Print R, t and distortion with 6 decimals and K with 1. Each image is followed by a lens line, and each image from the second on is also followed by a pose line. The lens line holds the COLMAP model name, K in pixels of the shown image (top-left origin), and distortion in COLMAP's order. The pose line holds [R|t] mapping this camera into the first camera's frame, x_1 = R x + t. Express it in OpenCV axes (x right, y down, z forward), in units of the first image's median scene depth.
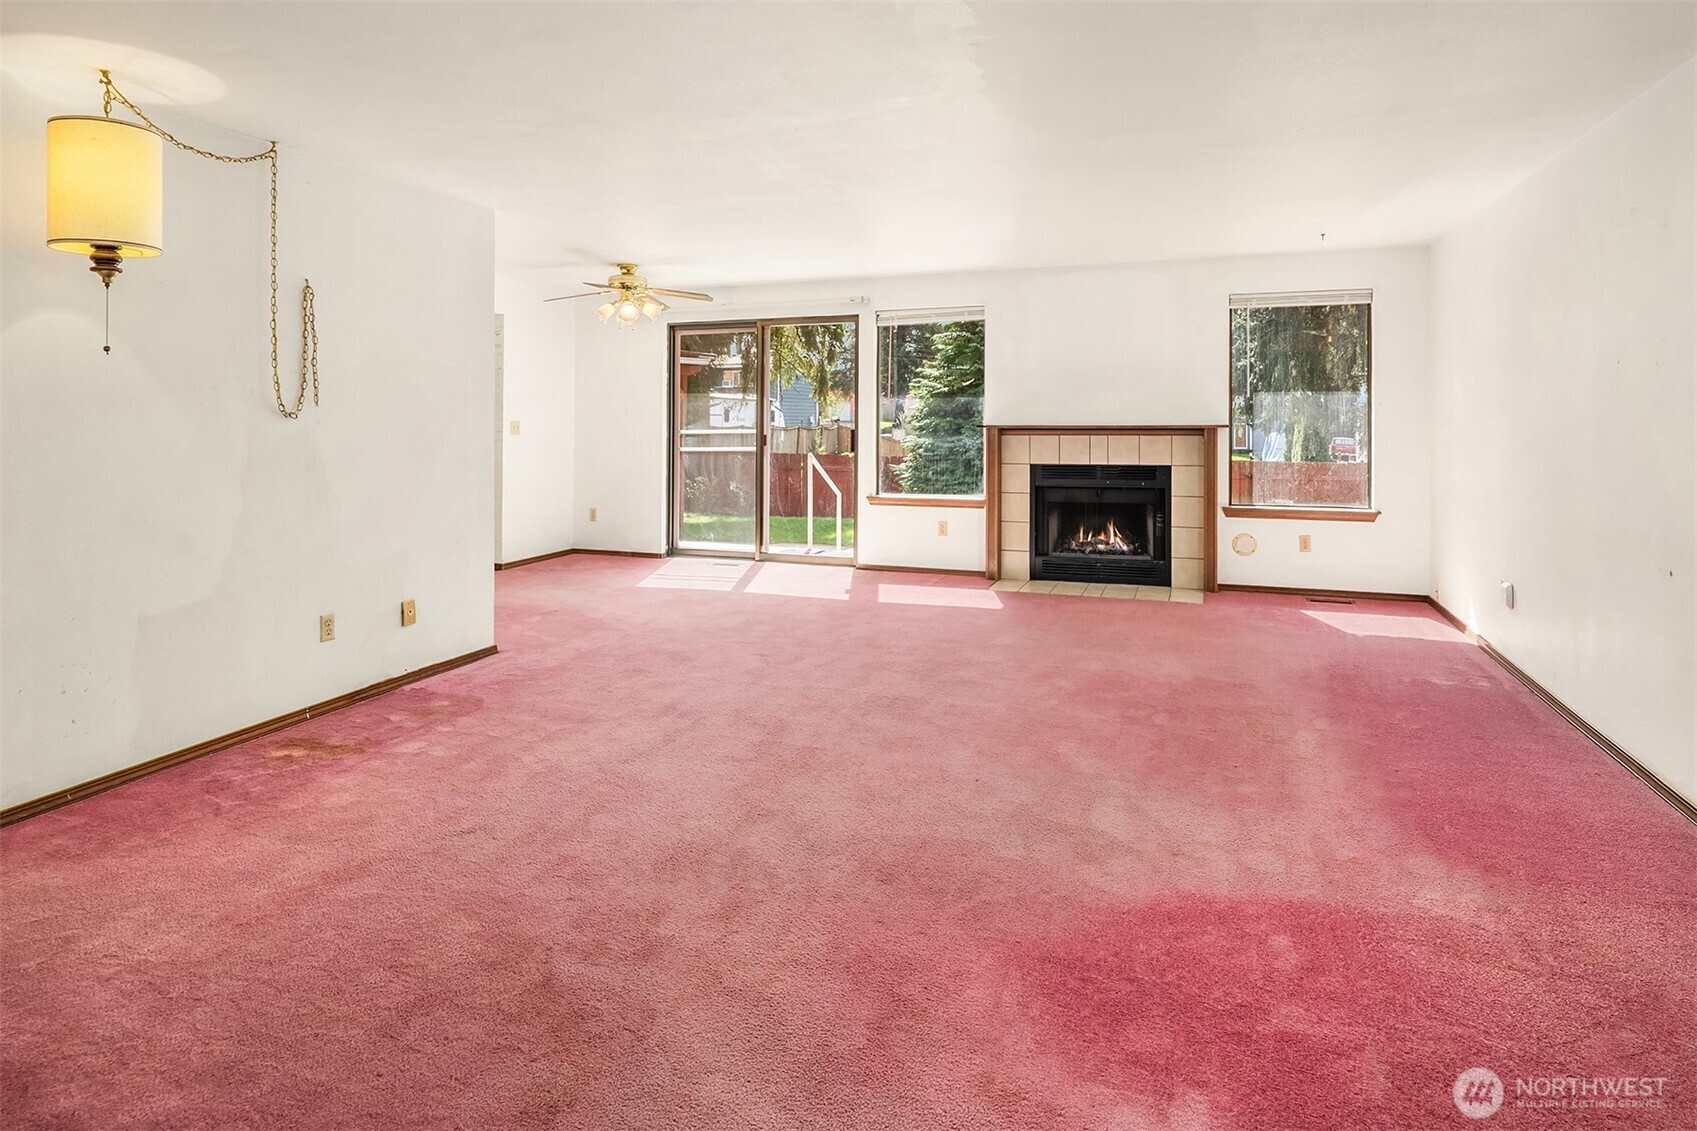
lens RADIAL K [[896.4, 0, 852.6], [0, 896.4, 429.3], [0, 0, 1]] dist [-0.007425, -0.001804]
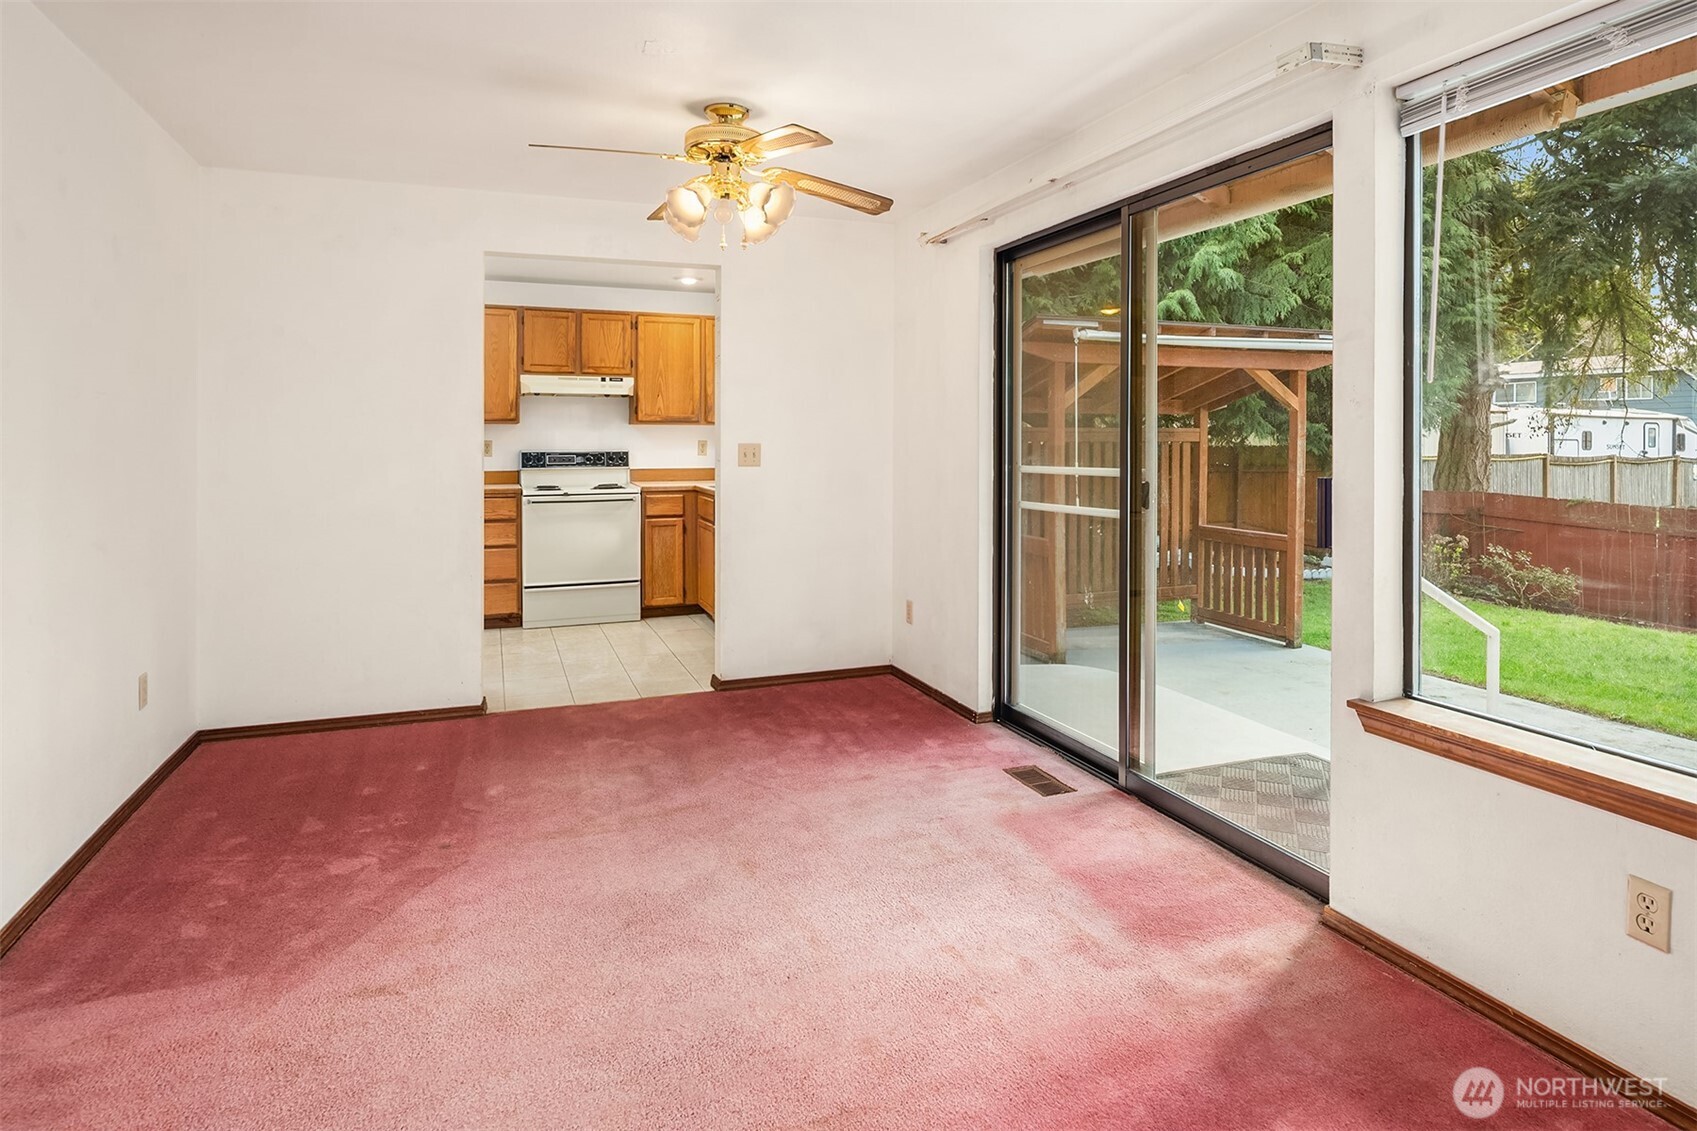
lens RADIAL K [[945.8, 0, 834.6], [0, 945.8, 434.0], [0, 0, 1]] dist [-0.006217, -0.002649]
pose [[0.663045, -0.000687, -0.748579, 0.148783], [-0.015448, 0.999774, -0.014600, -0.007982], [0.748420, 0.021245, 0.662885, 0.696330]]
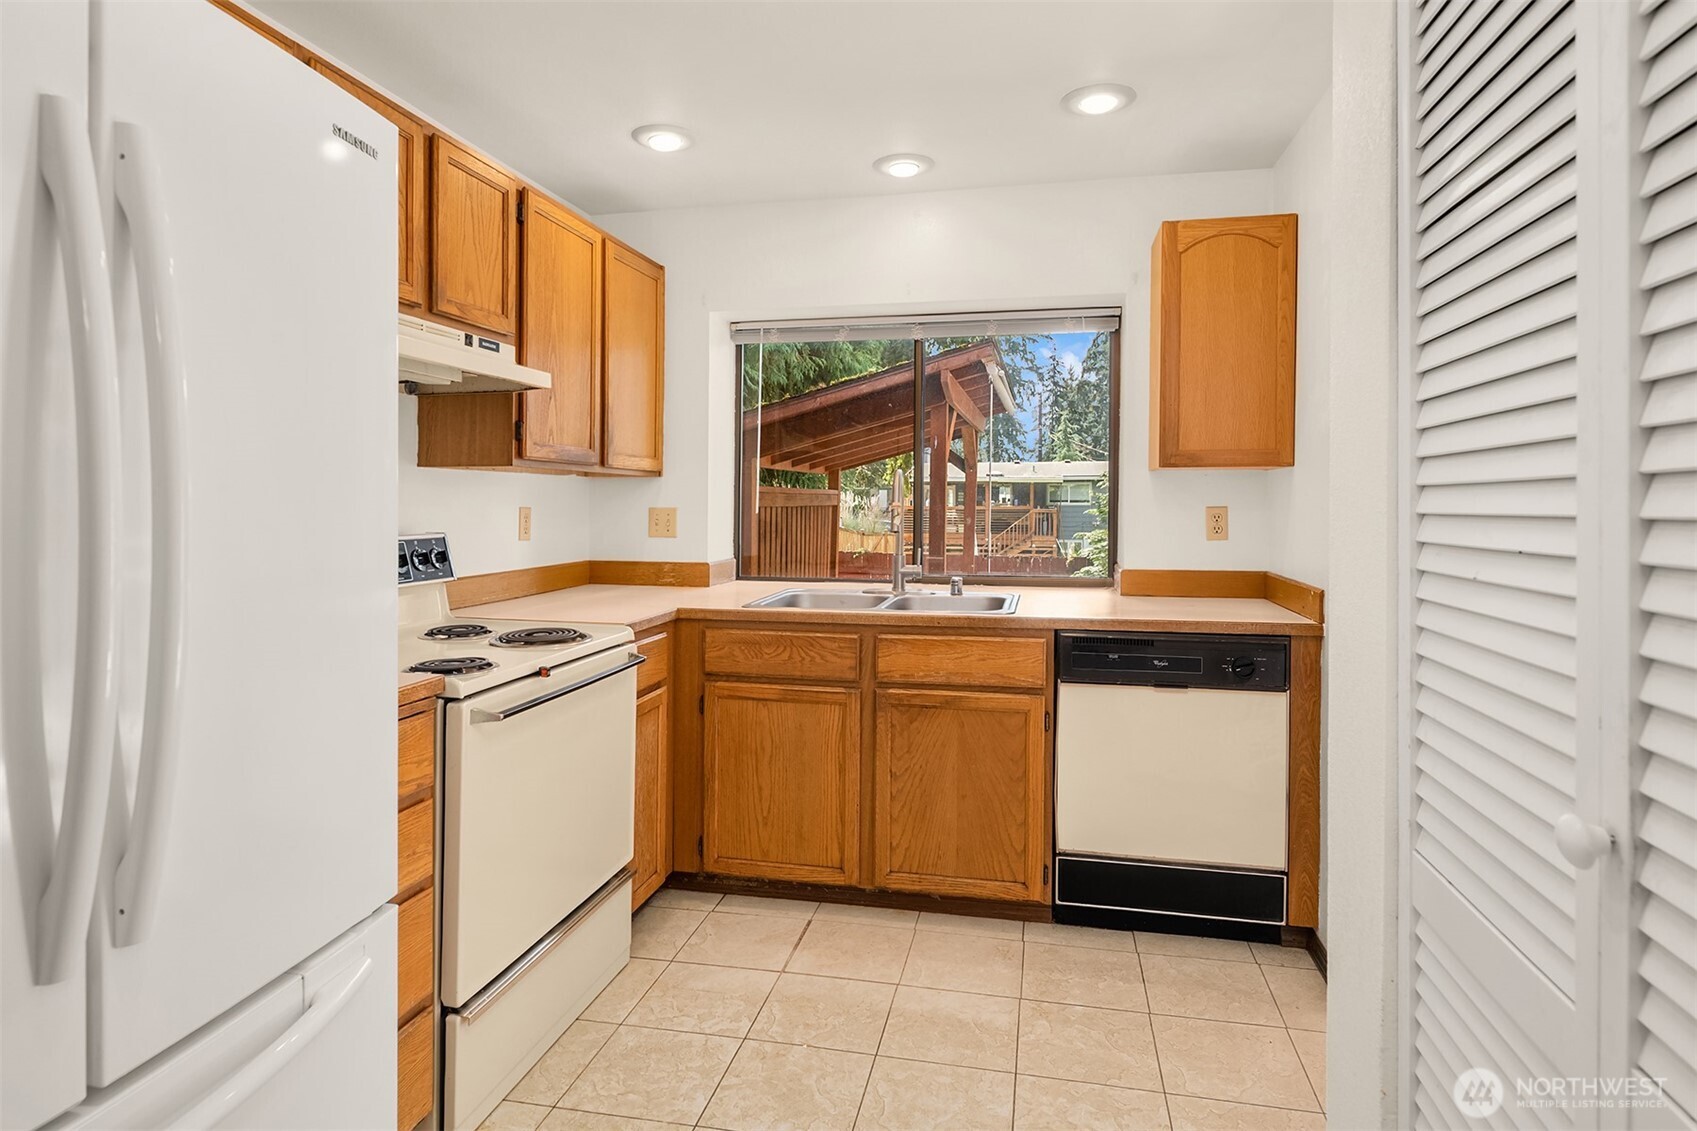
lens RADIAL K [[945.8, 0, 887.3], [0, 945.8, 505.8], [0, 0, 1]] dist [-0.006217, -0.002649]
pose [[0.988573, 0.000097, 0.150741, -0.677616], [0.001791, 0.999922, -0.012388, -0.008311], [-0.150730, 0.012516, 0.988496, 0.797779]]
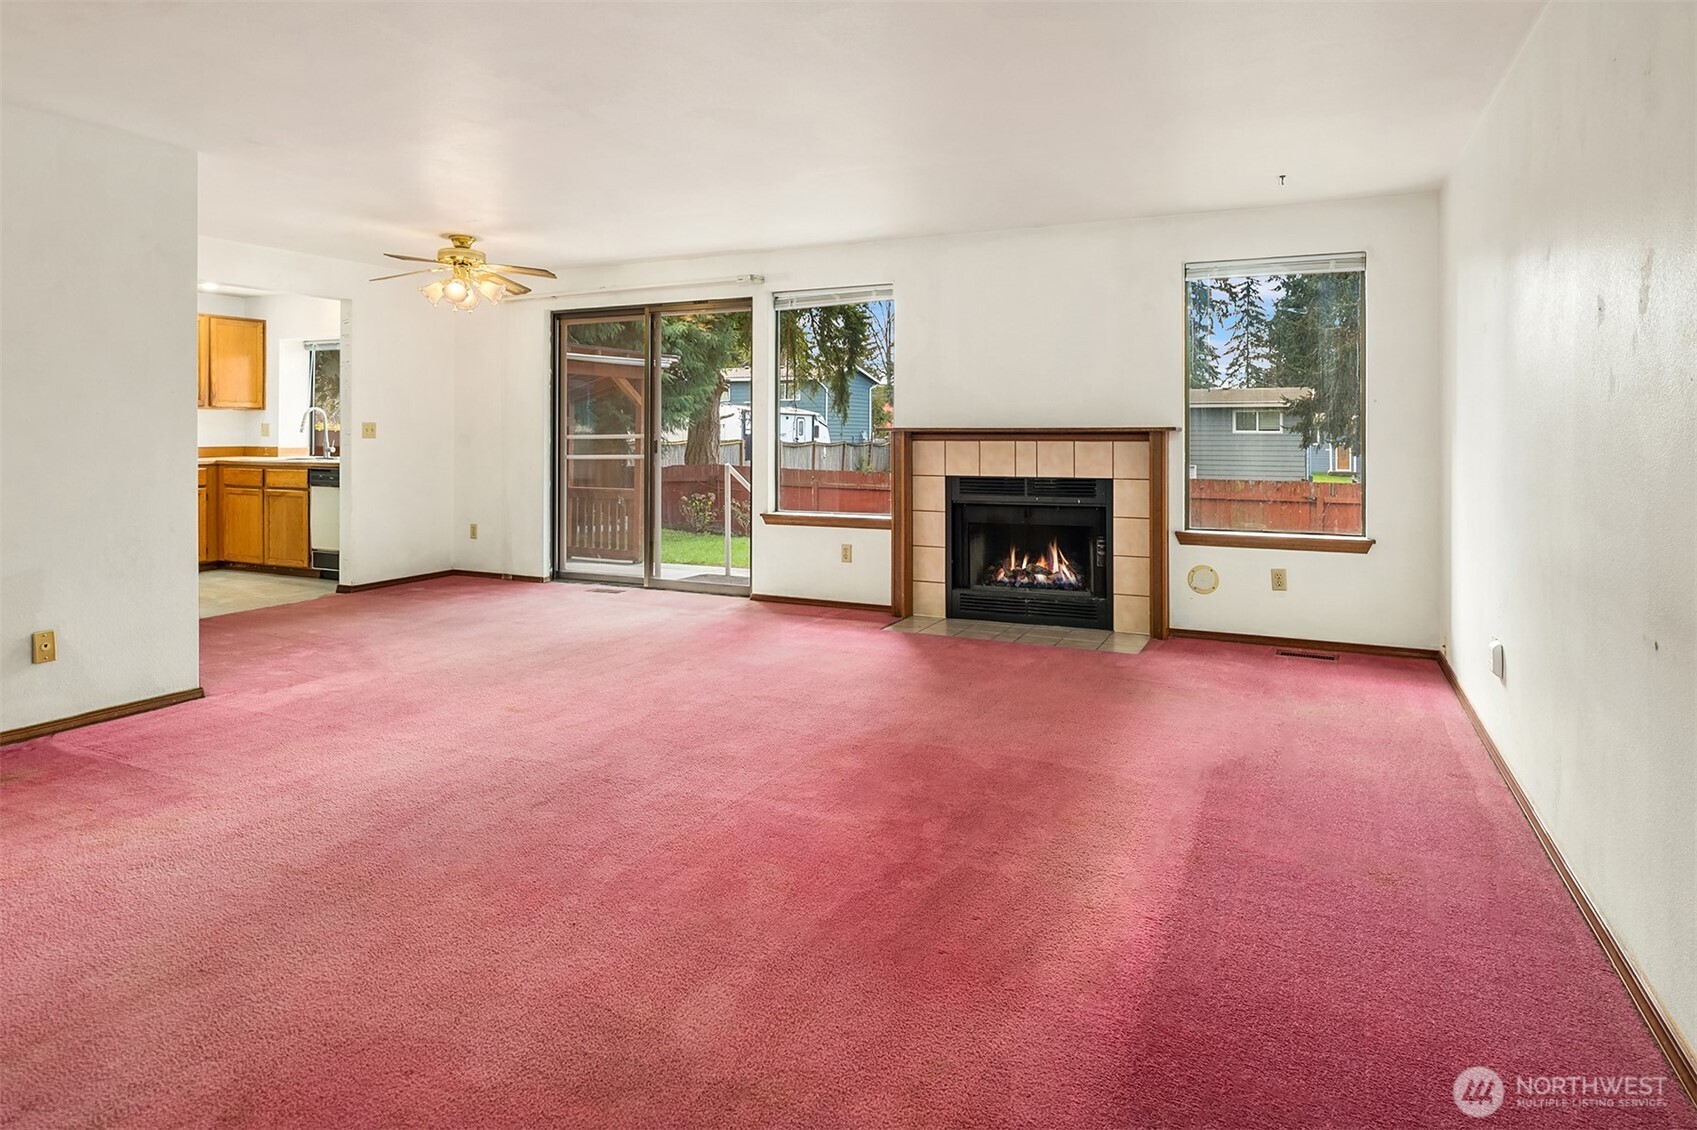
lens RADIAL K [[945.8, 0, 844.4], [0, 945.8, 443.0], [0, 0, 1]] dist [-0.006217, -0.002649]
pose [[0.996828, 0.006360, -0.079327, 0.175057], [-0.006719, 0.999968, -0.004265, 0.012976], [0.079297, 0.004784, 0.996840, 0.133262]]
